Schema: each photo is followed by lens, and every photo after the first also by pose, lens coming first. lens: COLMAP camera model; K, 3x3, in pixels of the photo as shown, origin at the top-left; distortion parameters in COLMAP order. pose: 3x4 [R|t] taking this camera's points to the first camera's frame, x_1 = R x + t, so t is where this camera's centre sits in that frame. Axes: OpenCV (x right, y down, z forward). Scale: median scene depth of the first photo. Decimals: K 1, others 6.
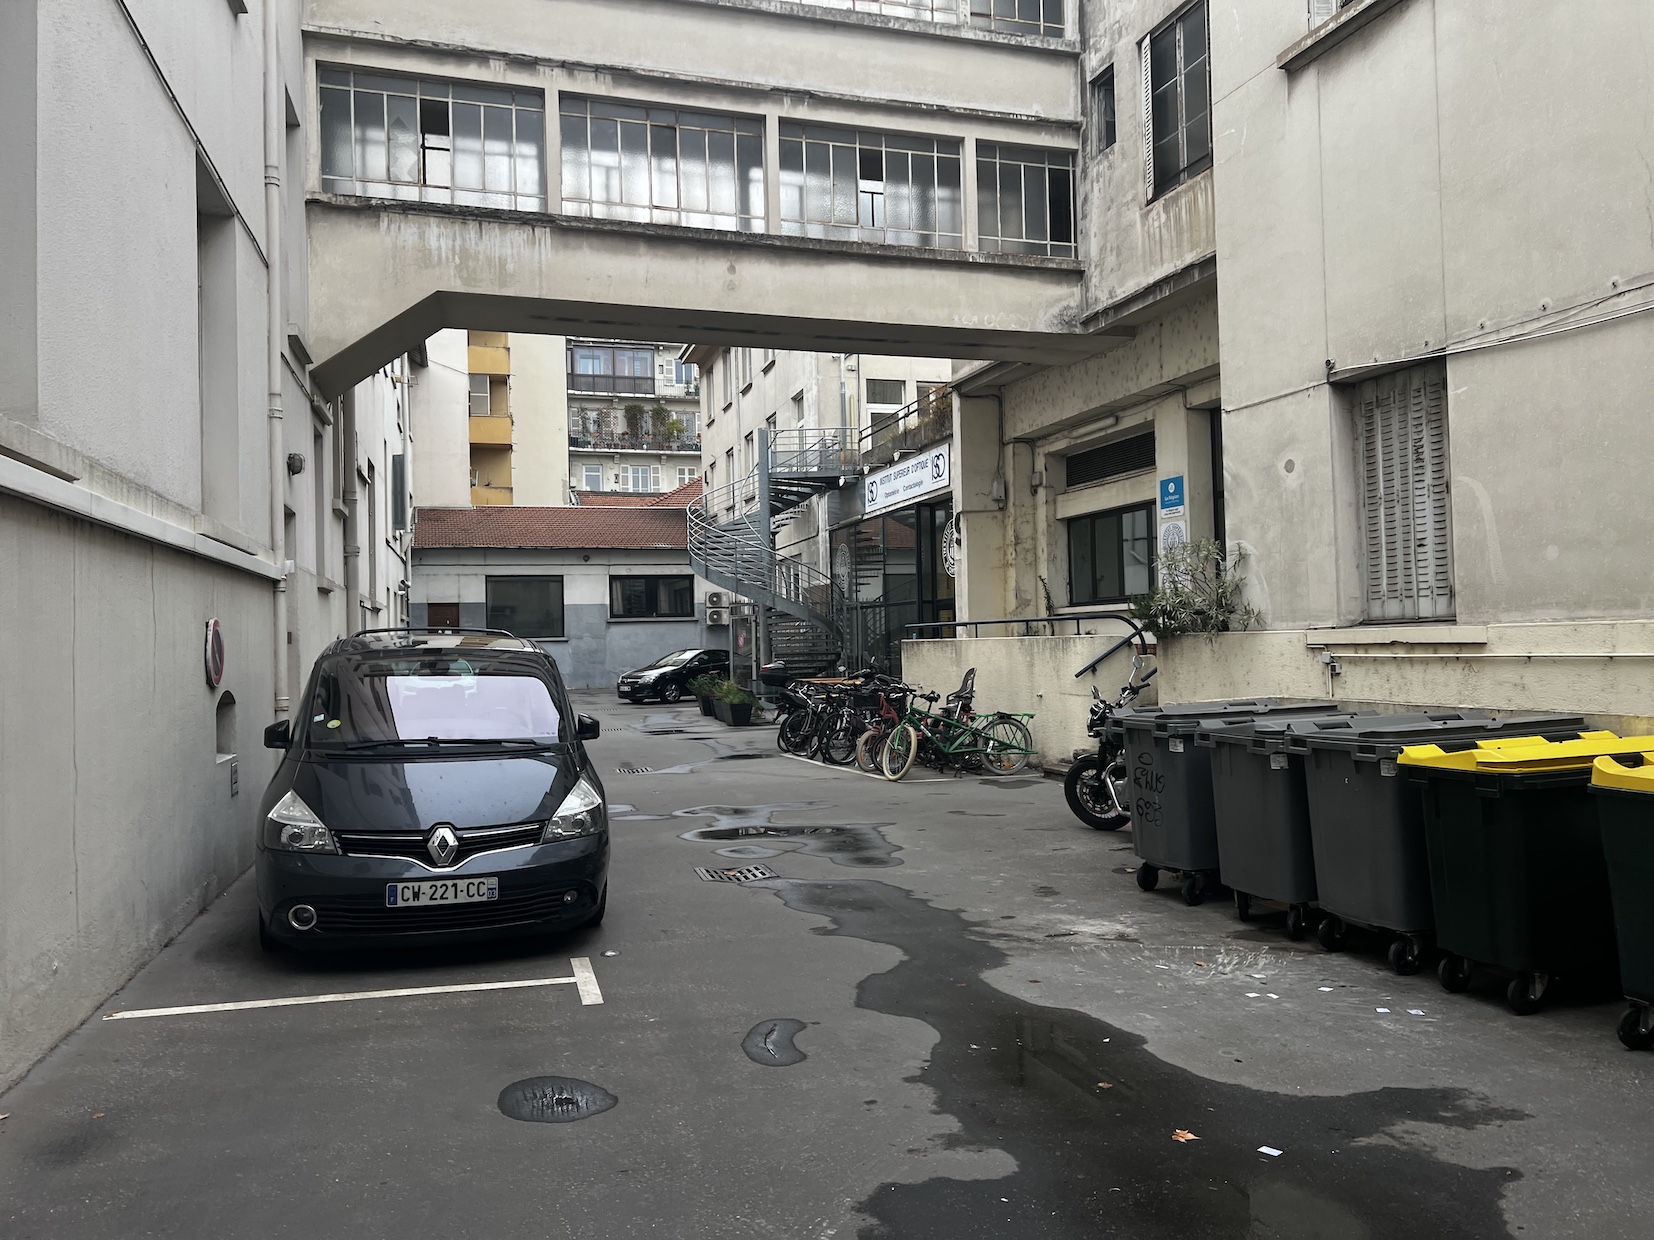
lens RADIAL K [[1264.3, 0, 828.9], [0, 1264.3, 619.6], [0, 0, 1]] dist [0.062434, -0.070113]
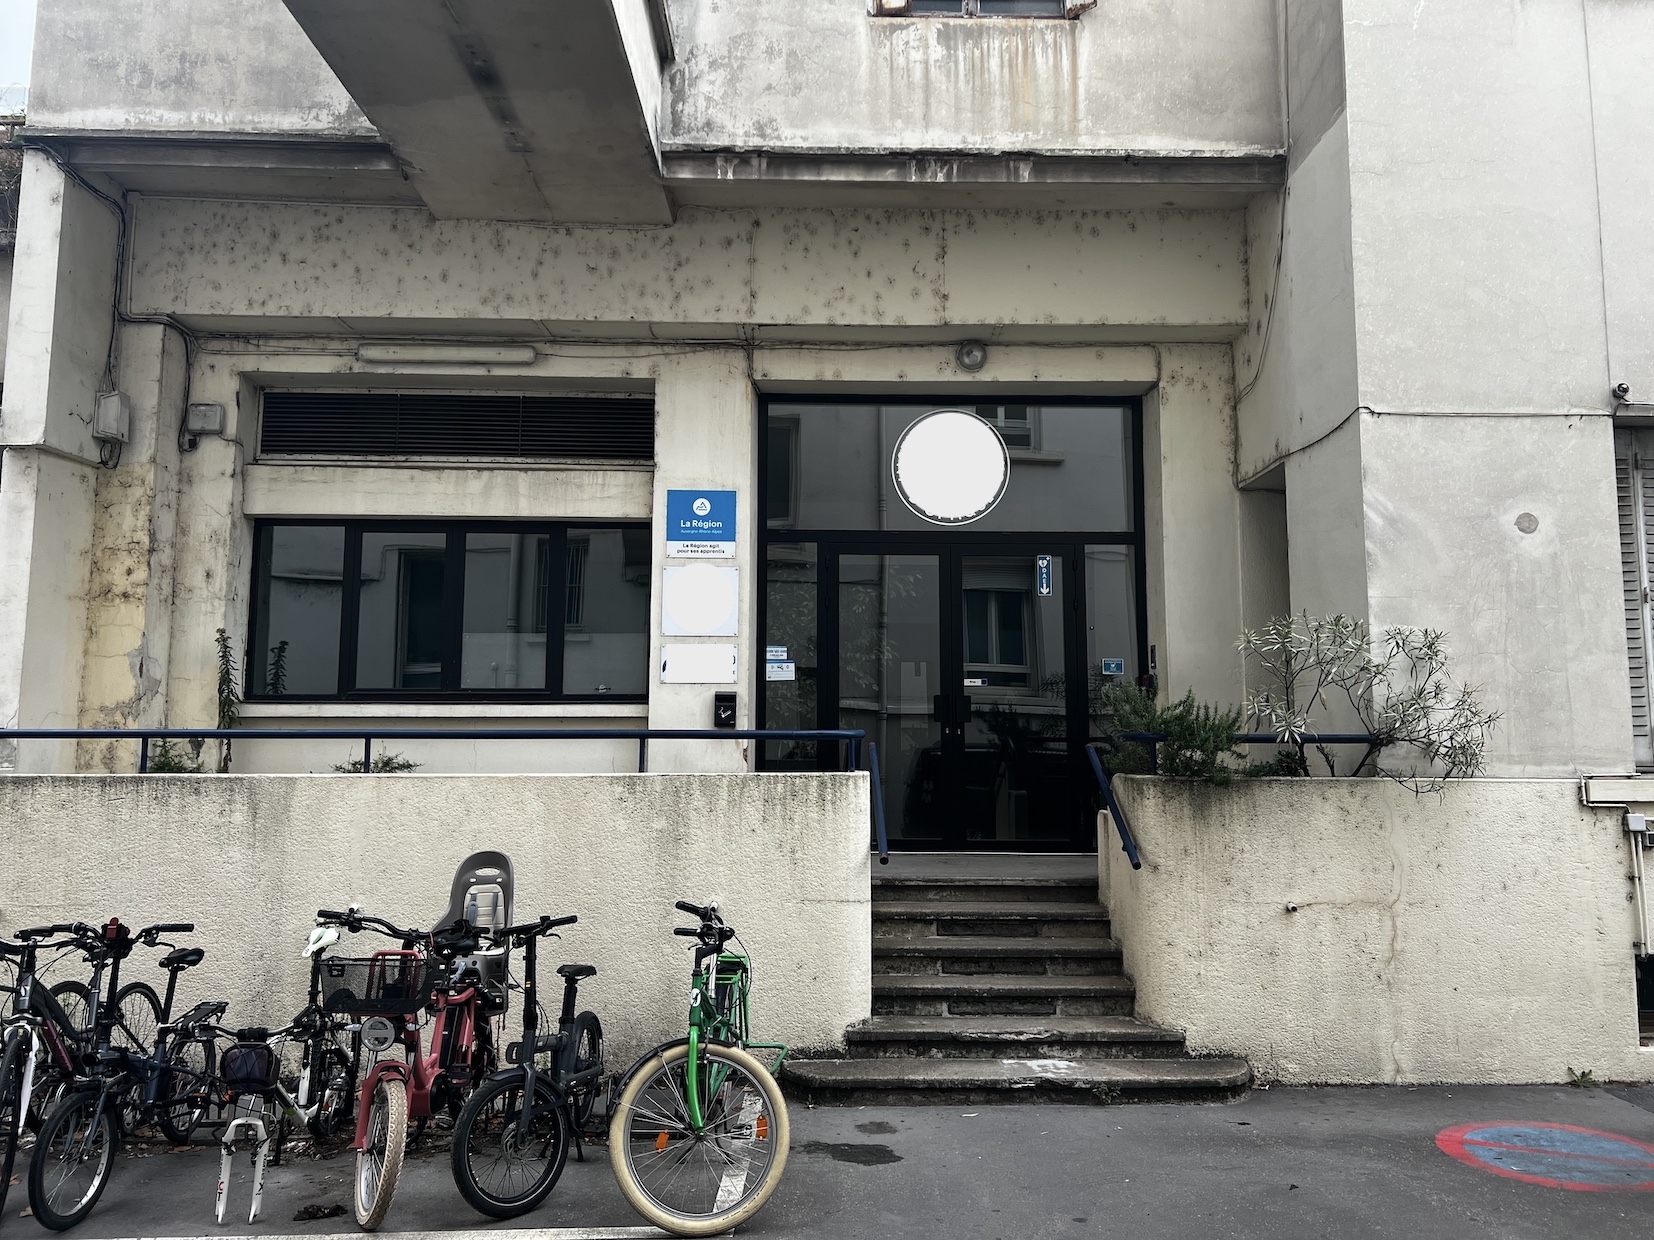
lens RADIAL K [[1264.3, 0, 827.6], [0, 1264.3, 612.3], [0, 0, 1]] dist [0.062434, -0.070113]
pose [[0.290076, 0.132829, 0.947741, -0.250848], [-0.031037, 0.991106, -0.129407, 0.014143], [-0.956500, 0.008123, 0.291619, 0.816907]]
